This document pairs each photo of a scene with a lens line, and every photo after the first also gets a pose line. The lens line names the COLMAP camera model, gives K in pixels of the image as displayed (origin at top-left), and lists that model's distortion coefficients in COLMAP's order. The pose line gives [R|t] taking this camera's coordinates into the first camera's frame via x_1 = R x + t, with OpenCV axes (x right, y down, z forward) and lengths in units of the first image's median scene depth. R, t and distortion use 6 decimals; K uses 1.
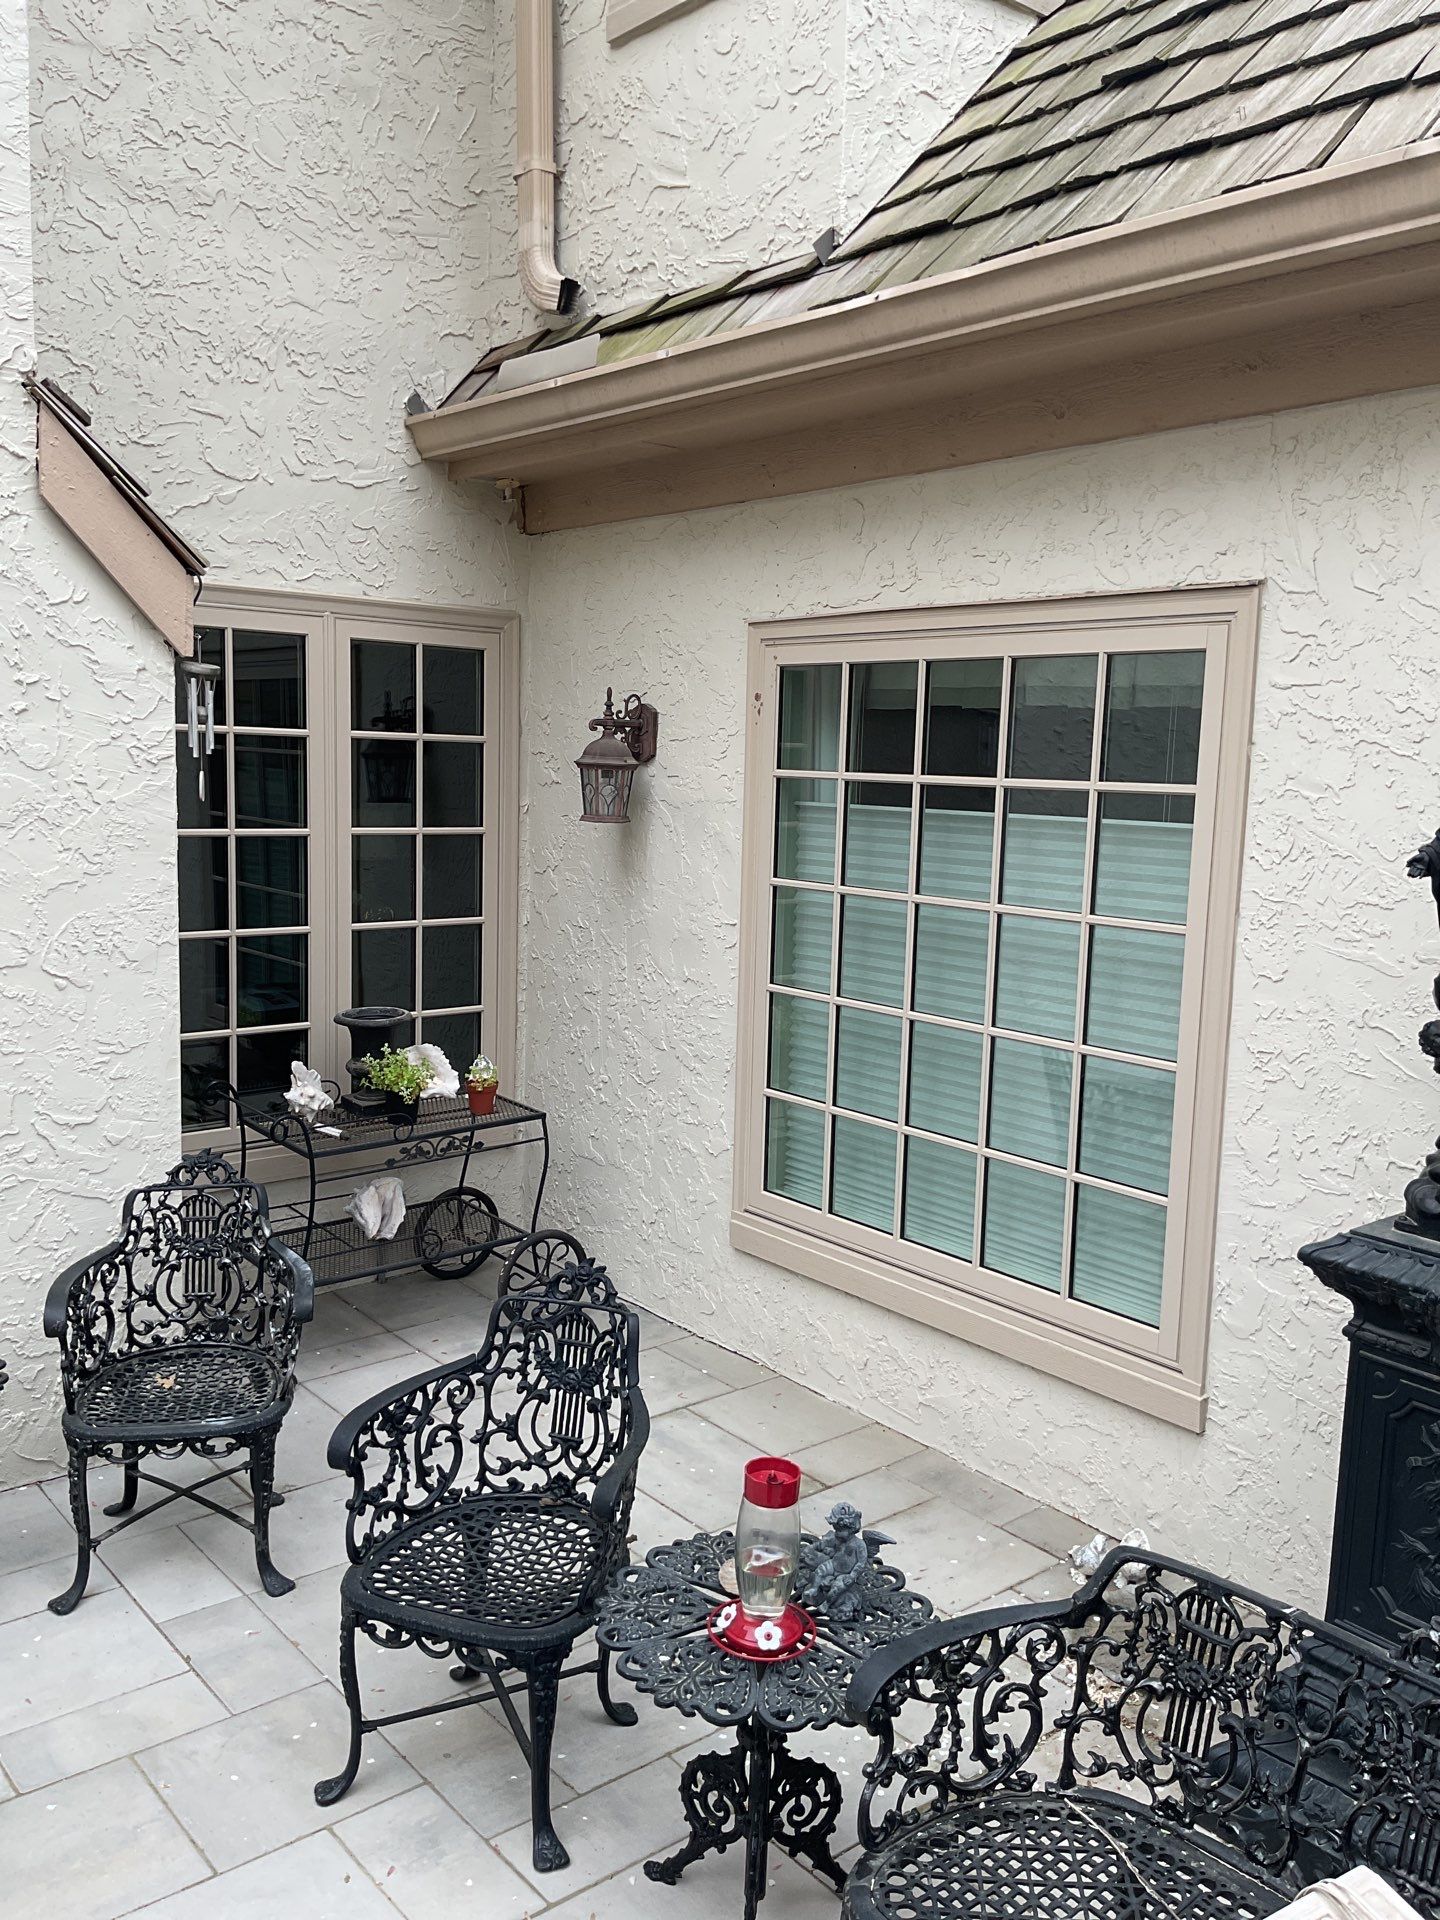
lens RADIAL K [[1449.3, 0, 720.0], [0, 1449.3, 960.0], [0, 0, 1]] dist [0.003418, -0.088642]
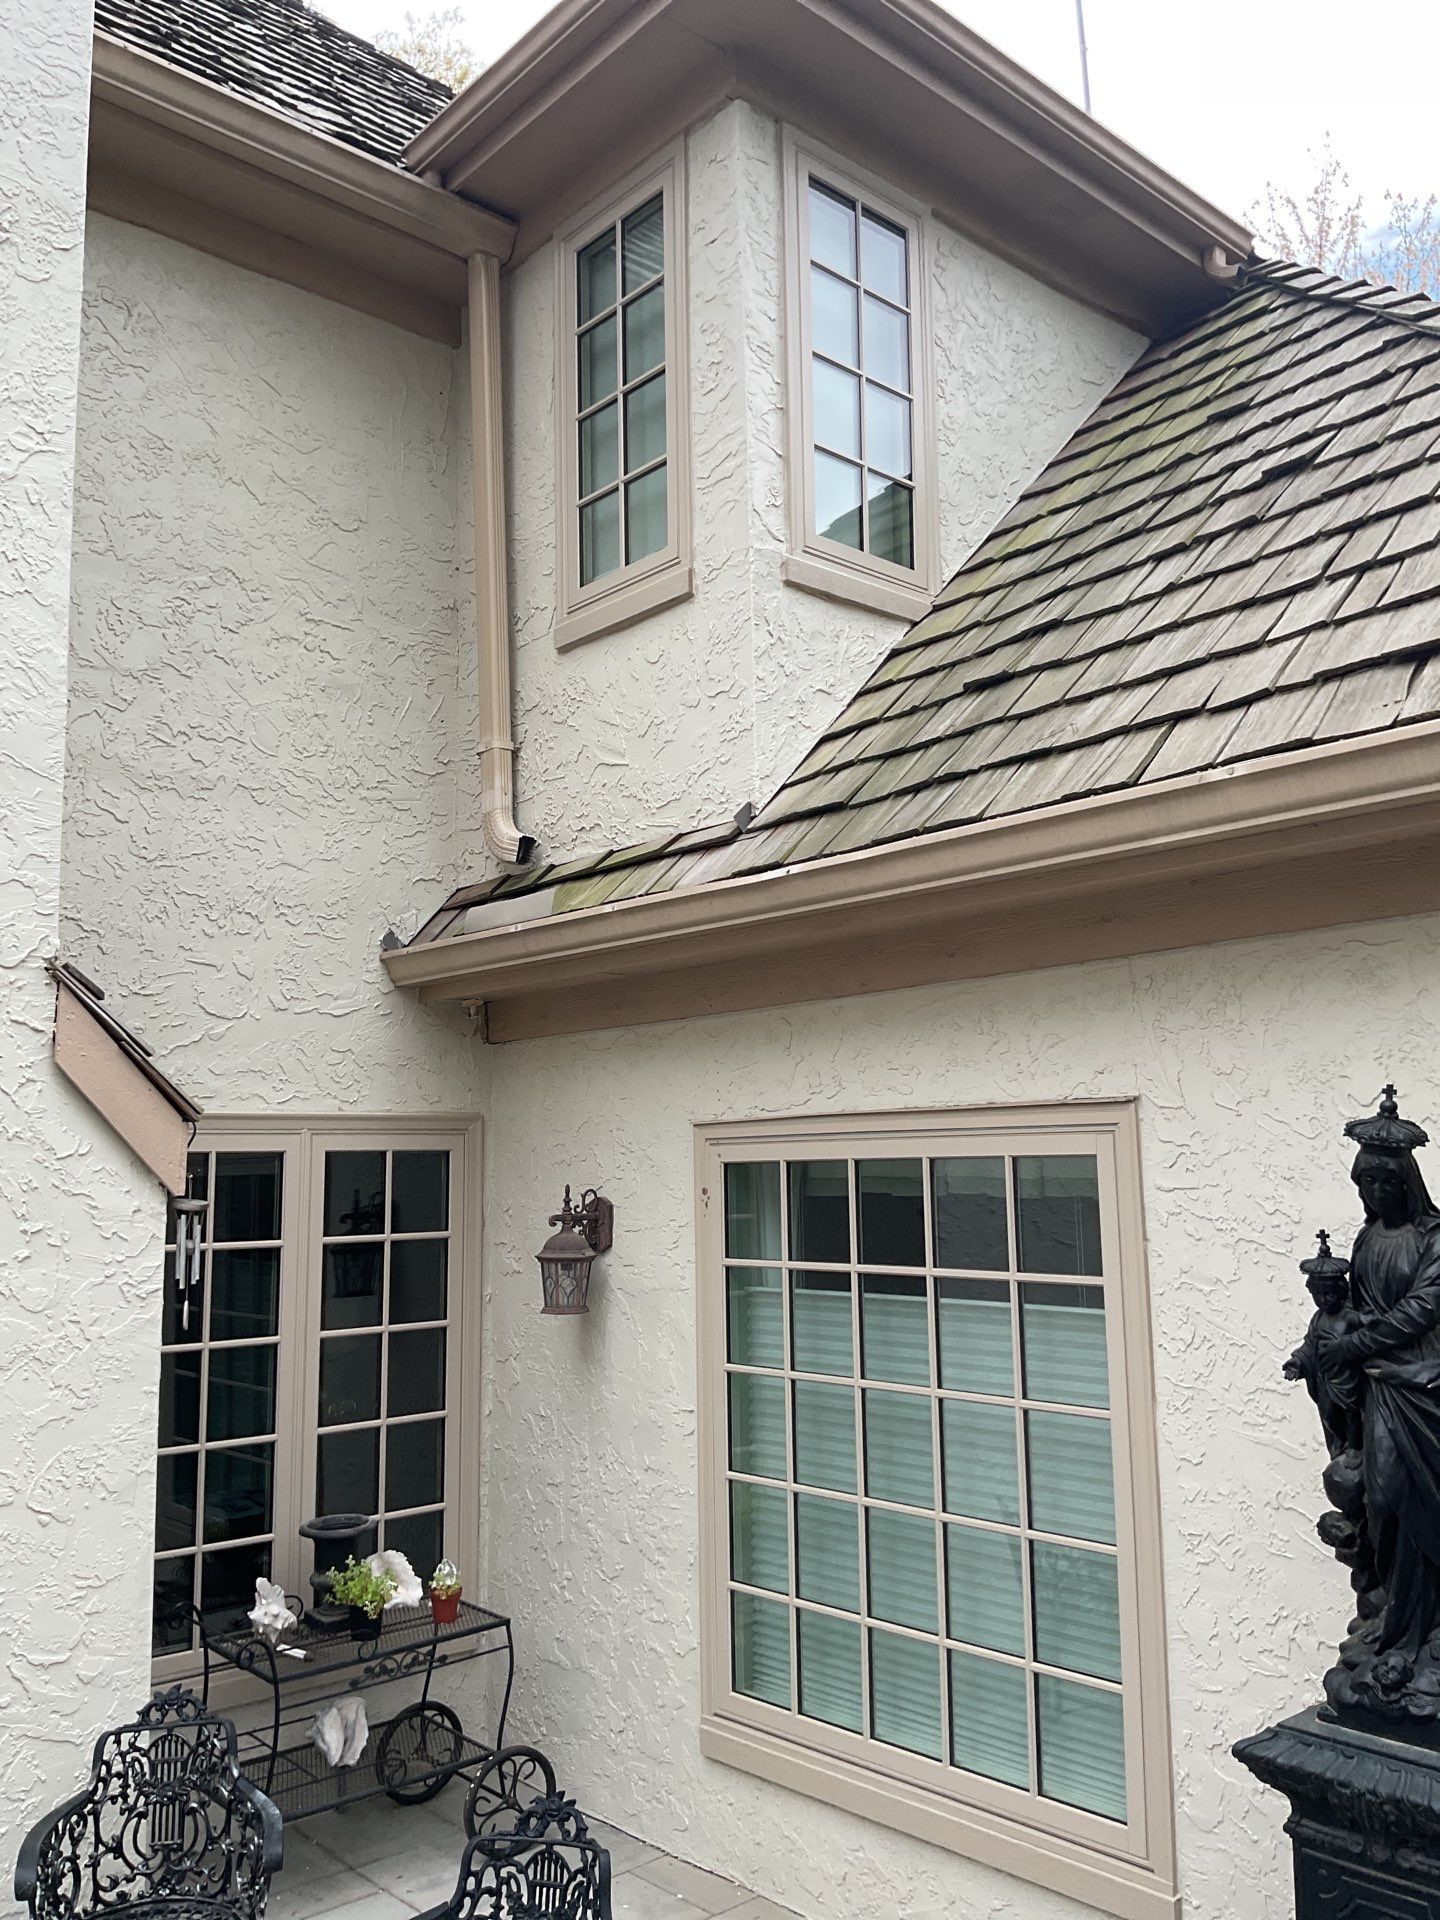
lens RADIAL K [[1468.1, 0, 727.1], [0, 1468.1, 958.7], [0, 0, 1]] dist [0.078128, -0.217638]
pose [[0.998521, -0.038050, 0.038821, 0.006997], [0.047329, 0.959820, -0.276598, -0.045681], [-0.026737, 0.278026, 0.960201, -0.113778]]
